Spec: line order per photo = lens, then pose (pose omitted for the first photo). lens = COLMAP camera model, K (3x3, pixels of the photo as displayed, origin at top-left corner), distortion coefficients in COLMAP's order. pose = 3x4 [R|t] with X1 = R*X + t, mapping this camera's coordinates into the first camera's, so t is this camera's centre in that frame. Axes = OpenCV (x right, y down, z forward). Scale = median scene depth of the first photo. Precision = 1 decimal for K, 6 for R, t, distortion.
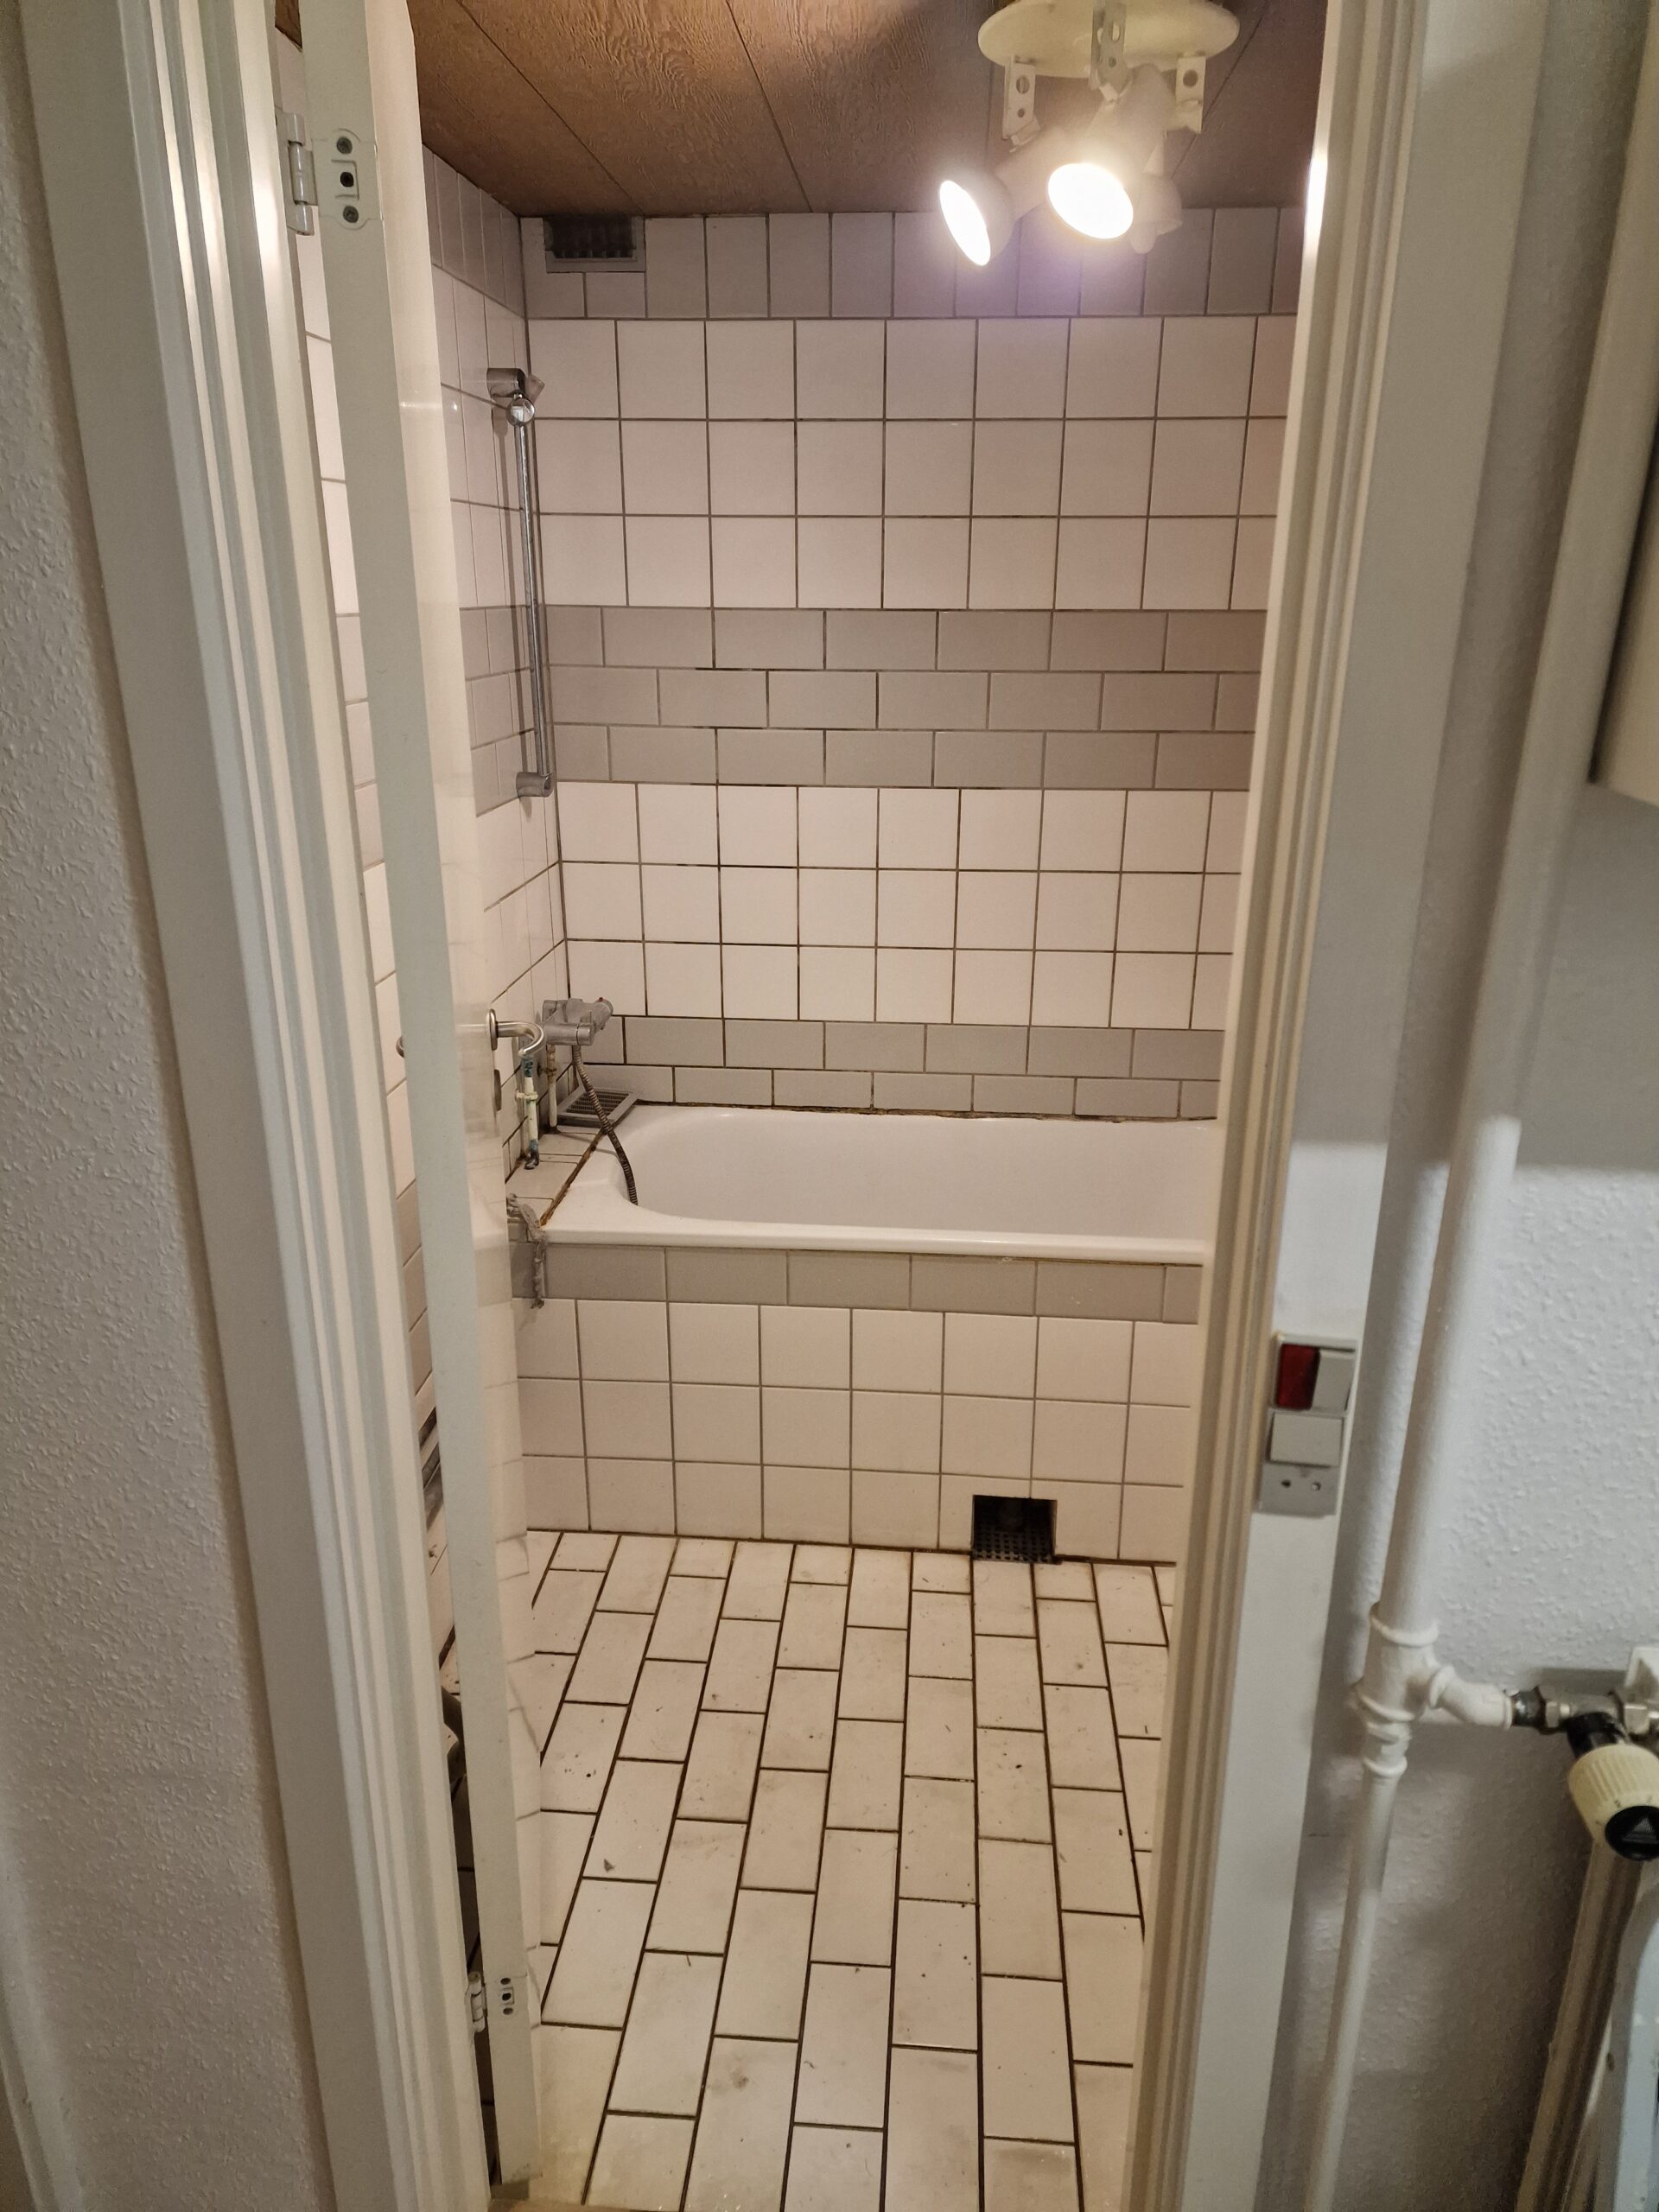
lens RADIAL K [[1484.1, 0, 839.7], [0, 1484.1, 1115.5], [0, 0, 1]] dist [0.033040, -0.018776]
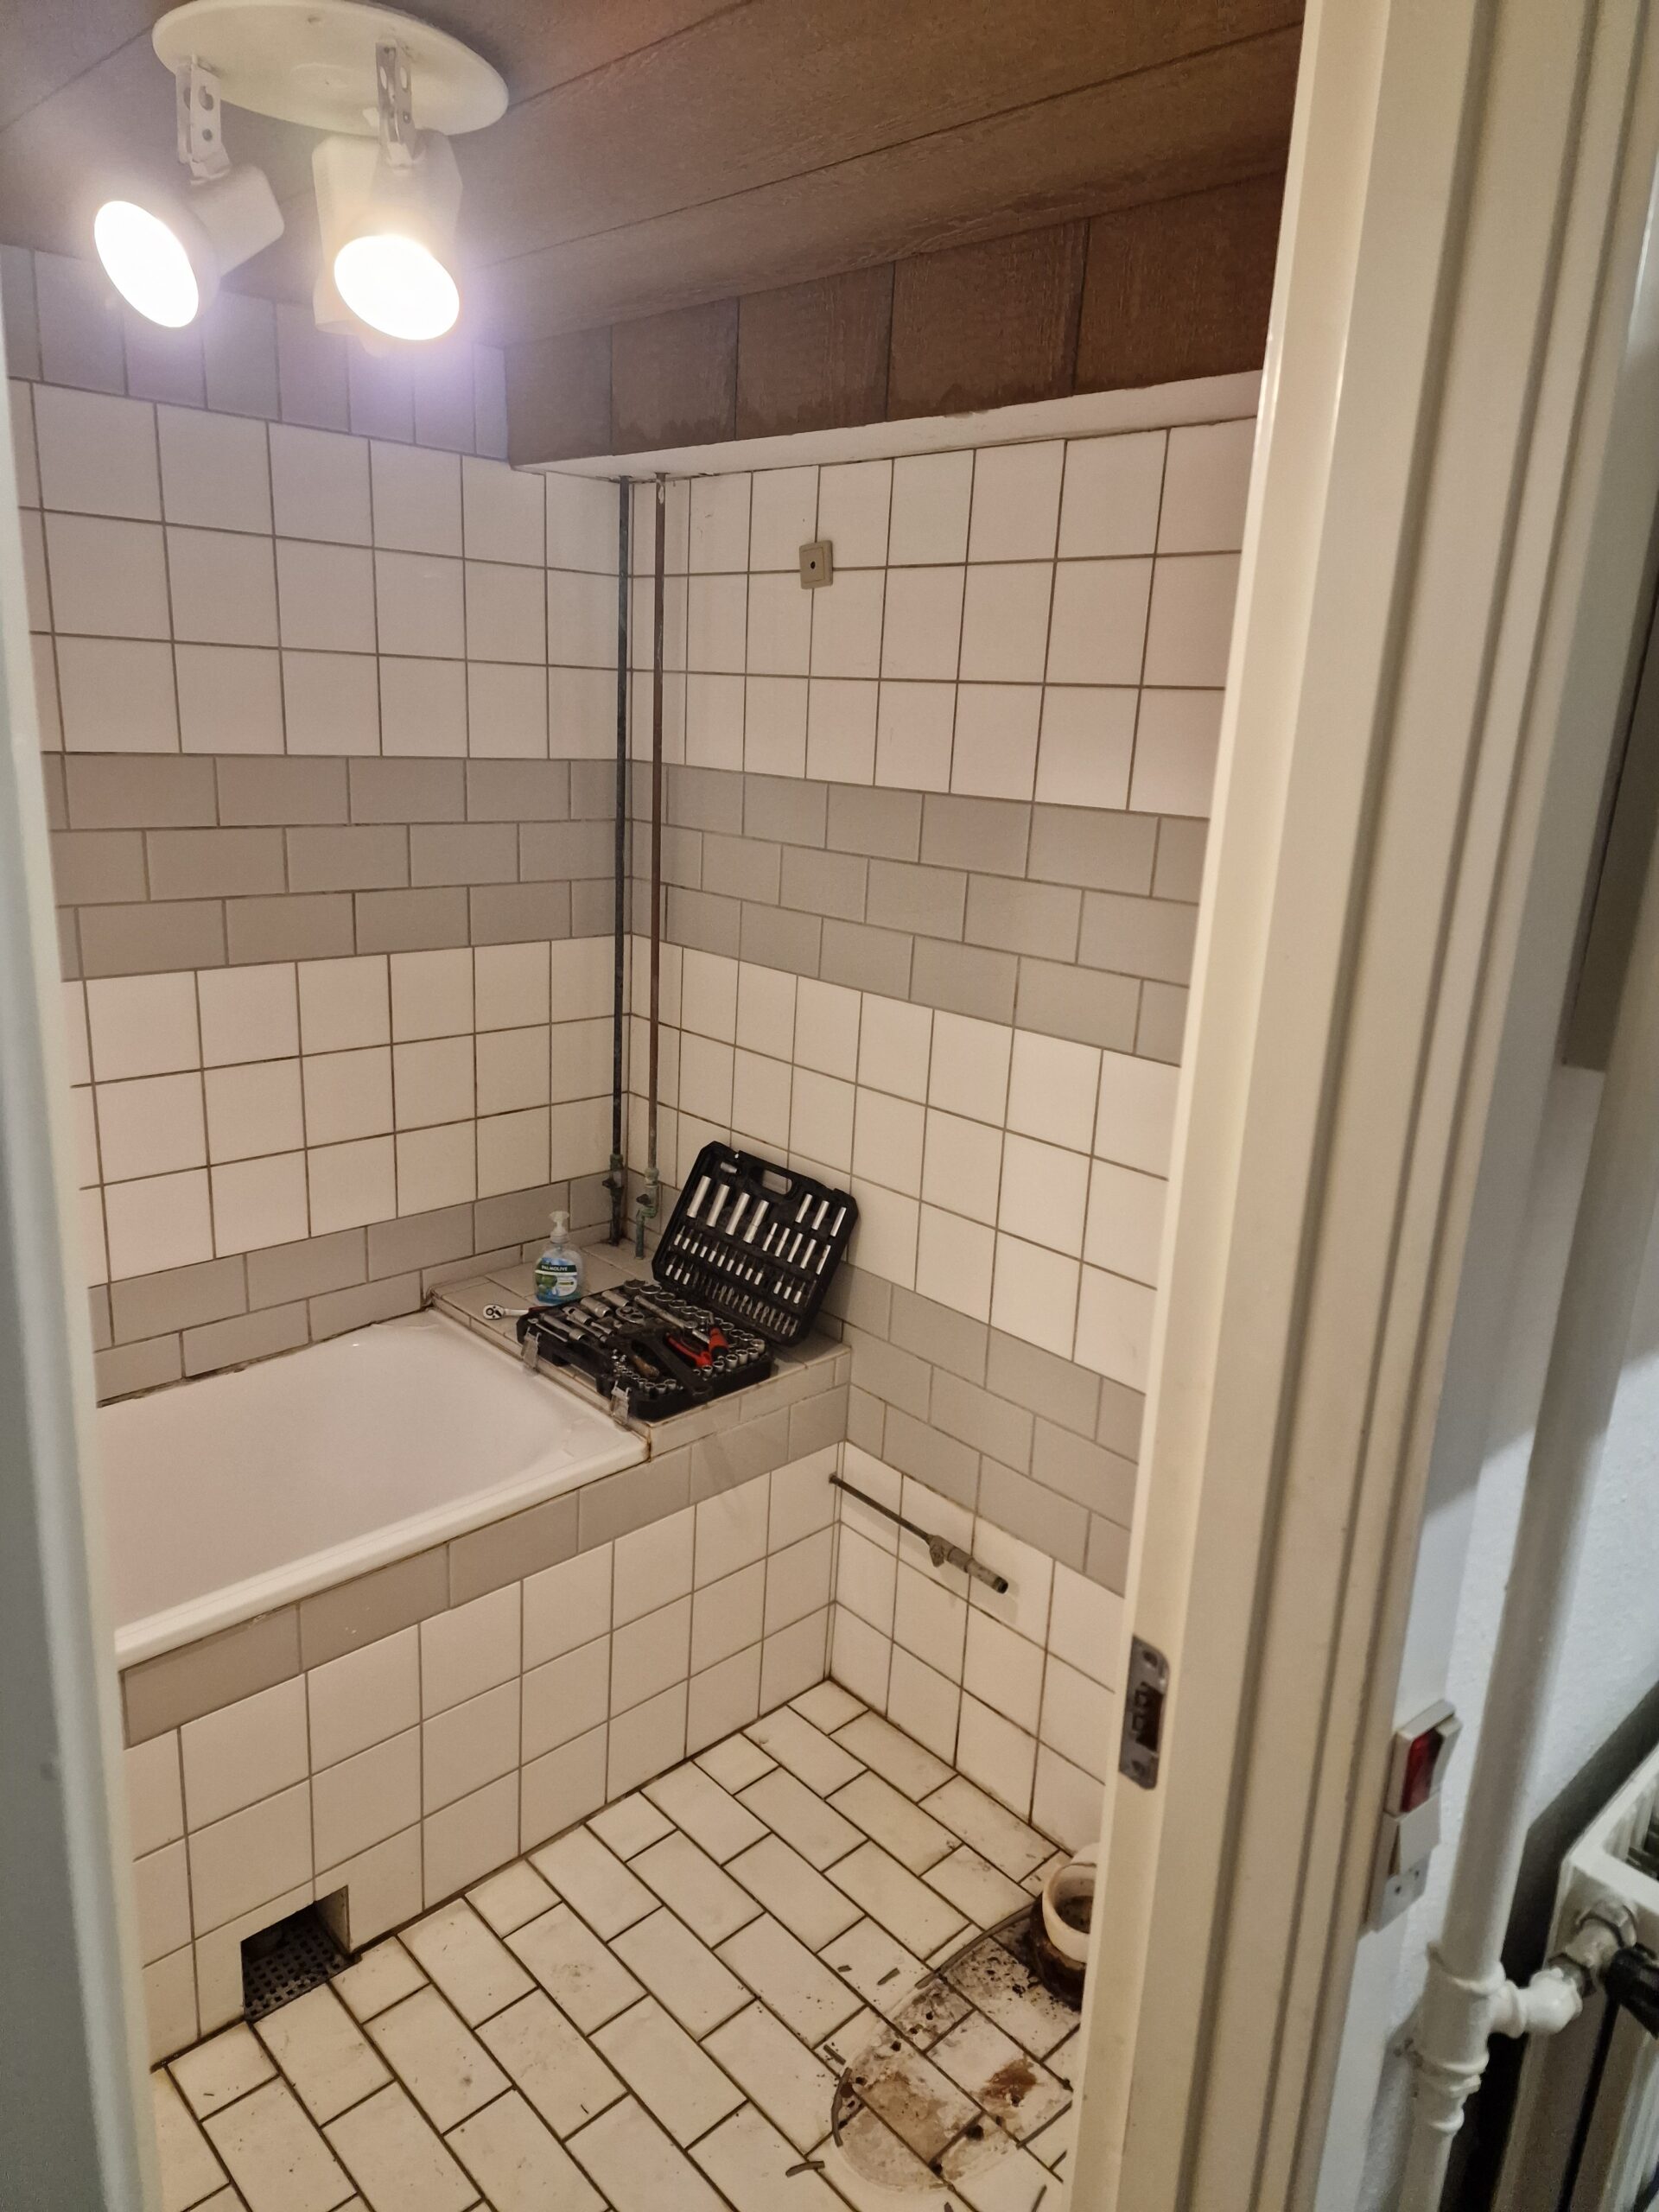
lens RADIAL K [[1484.1, 0, 833.0], [0, 1484.1, 1095.1], [0, 0, 1]] dist [0.033040, -0.018776]
pose [[0.667651, -0.165834, 0.725769, -0.183188], [0.204565, 0.978215, 0.035333, -0.119050], [-0.715818, 0.124876, 0.687030, 0.227330]]
